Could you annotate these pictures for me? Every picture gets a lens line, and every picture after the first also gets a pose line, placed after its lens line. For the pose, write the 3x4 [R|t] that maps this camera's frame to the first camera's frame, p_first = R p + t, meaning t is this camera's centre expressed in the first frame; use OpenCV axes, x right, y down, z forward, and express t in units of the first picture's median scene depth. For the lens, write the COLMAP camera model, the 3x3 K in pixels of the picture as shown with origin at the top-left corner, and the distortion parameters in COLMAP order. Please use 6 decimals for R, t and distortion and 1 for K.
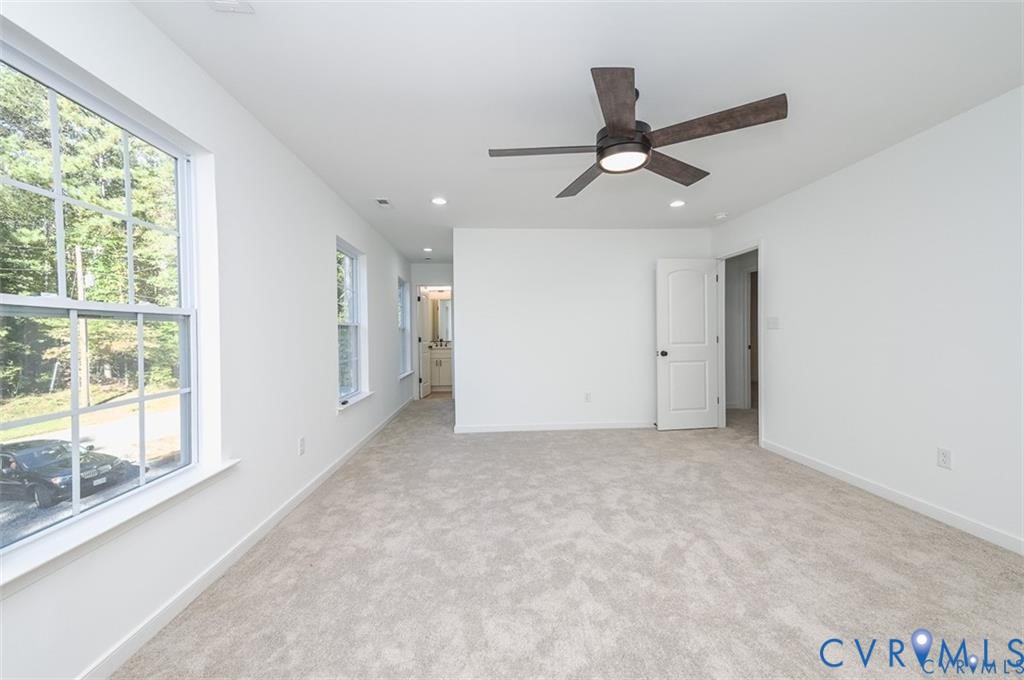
lens RADIAL K [[422.3, 0, 518.6], [0, 422.3, 333.1], [0, 0, 1]] dist [0.019029, -0.000287]
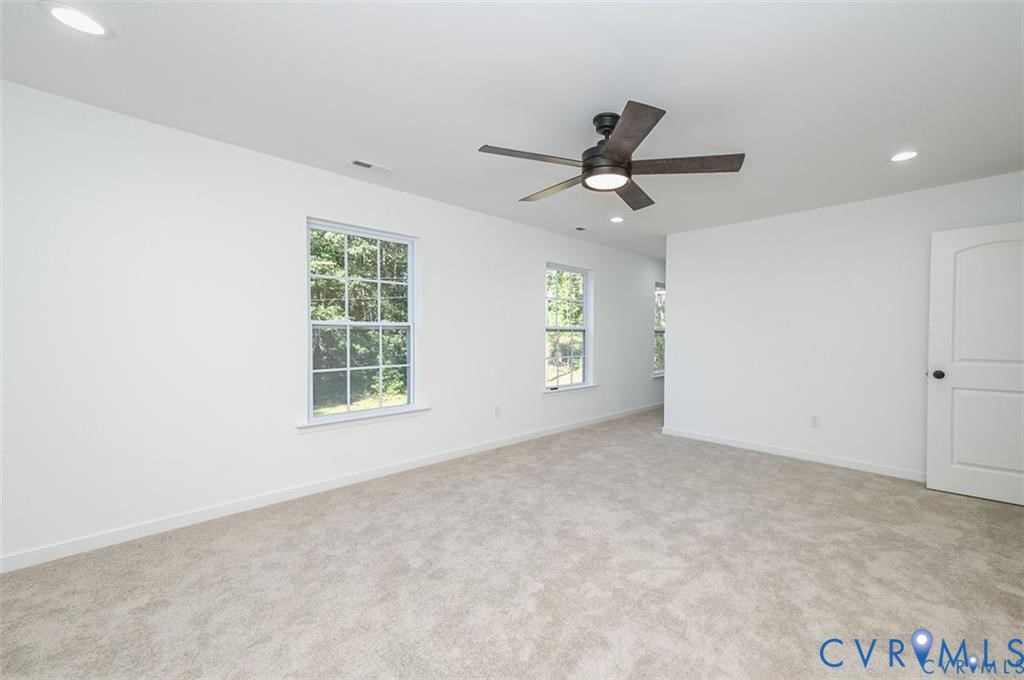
lens RADIAL K [[422.3, 0, 521.5], [0, 422.3, 339.0], [0, 0, 1]] dist [0.019029, -0.000287]
pose [[0.643505, 0.023268, -0.765088, 0.562572], [-0.009364, 0.999702, 0.022527, -0.020693], [0.765384, -0.007331, 0.643532, 0.090407]]
